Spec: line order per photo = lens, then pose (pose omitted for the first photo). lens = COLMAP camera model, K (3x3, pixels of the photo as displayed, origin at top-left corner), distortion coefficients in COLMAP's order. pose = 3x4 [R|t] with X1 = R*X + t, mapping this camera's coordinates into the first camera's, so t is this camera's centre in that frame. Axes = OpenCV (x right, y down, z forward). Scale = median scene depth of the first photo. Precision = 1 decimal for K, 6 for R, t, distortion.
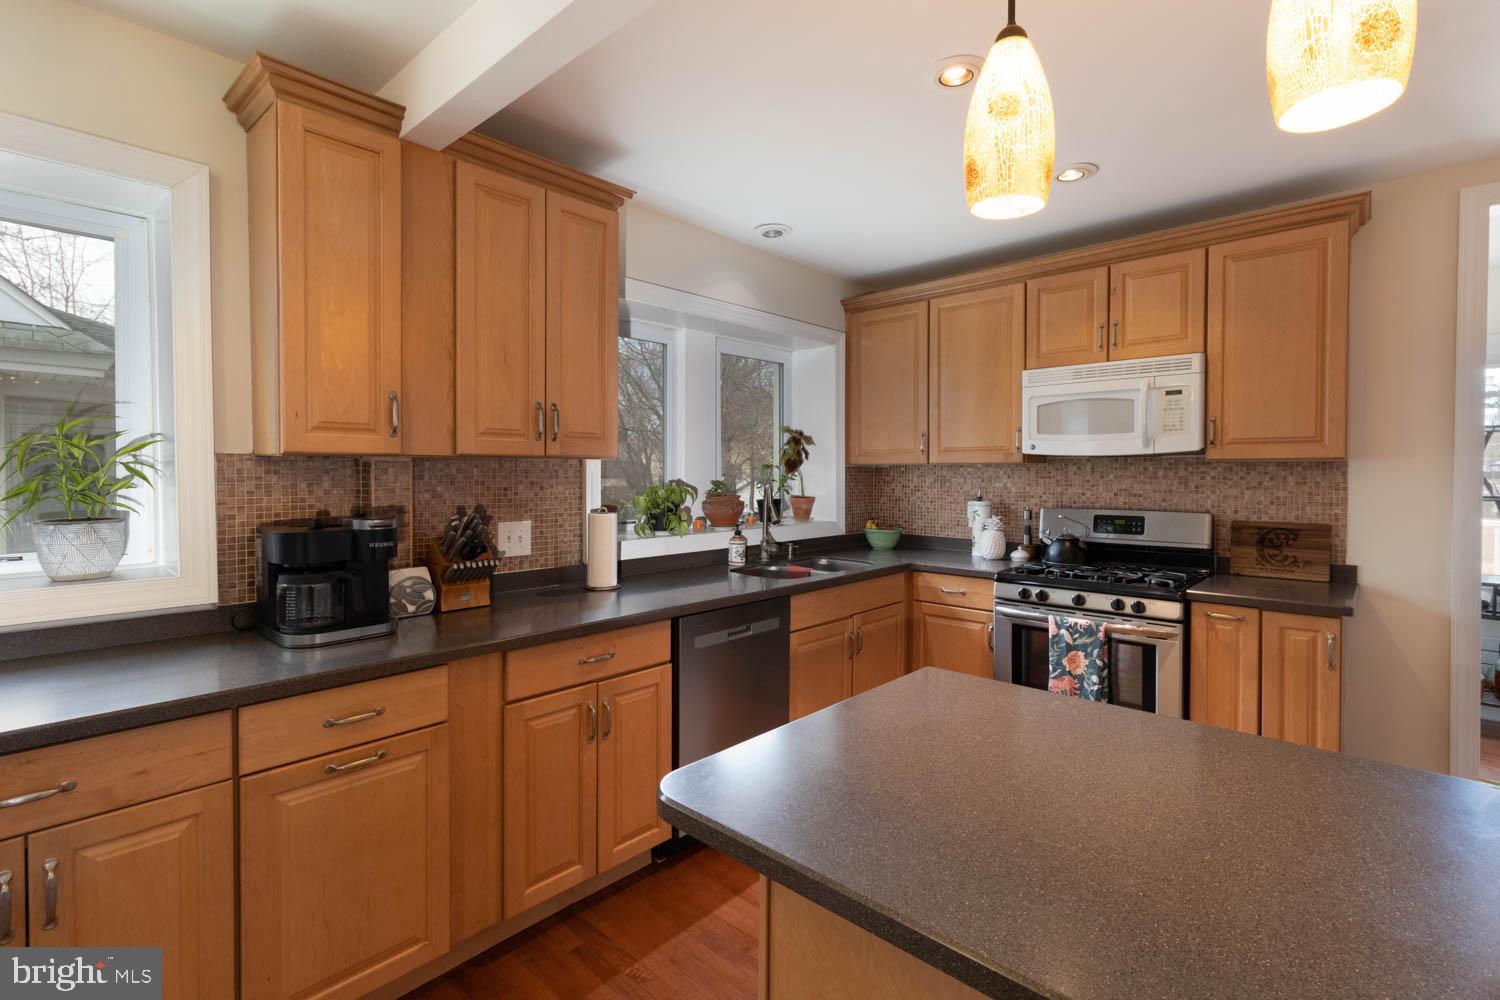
lens RADIAL K [[697.8, 0, 759.5], [0, 697.8, 476.9], [0, 0, 1]] dist [-0.000361, 0.000508]
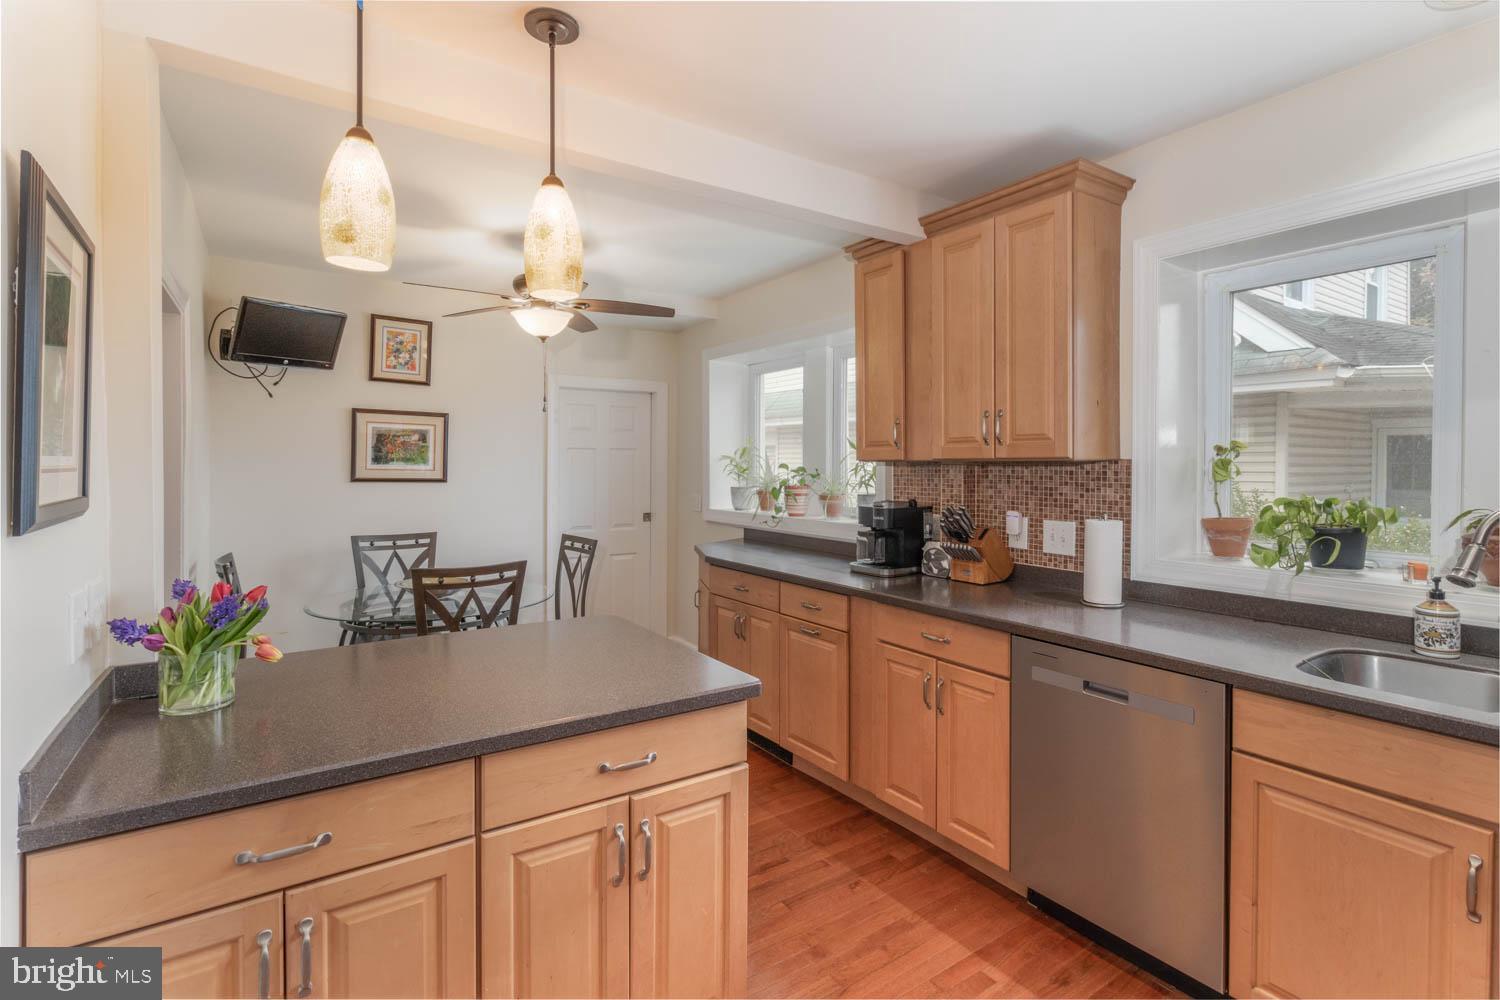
lens RADIAL K [[697.8, 0, 757.8], [0, 697.8, 469.1], [0, 0, 1]] dist [-0.000361, 0.000508]
pose [[-0.233607, 0.001966, -0.972329, 0.871038], [-0.009566, 0.999945, 0.004320, -0.015018], [0.972284, 0.010310, -0.233575, 0.915315]]
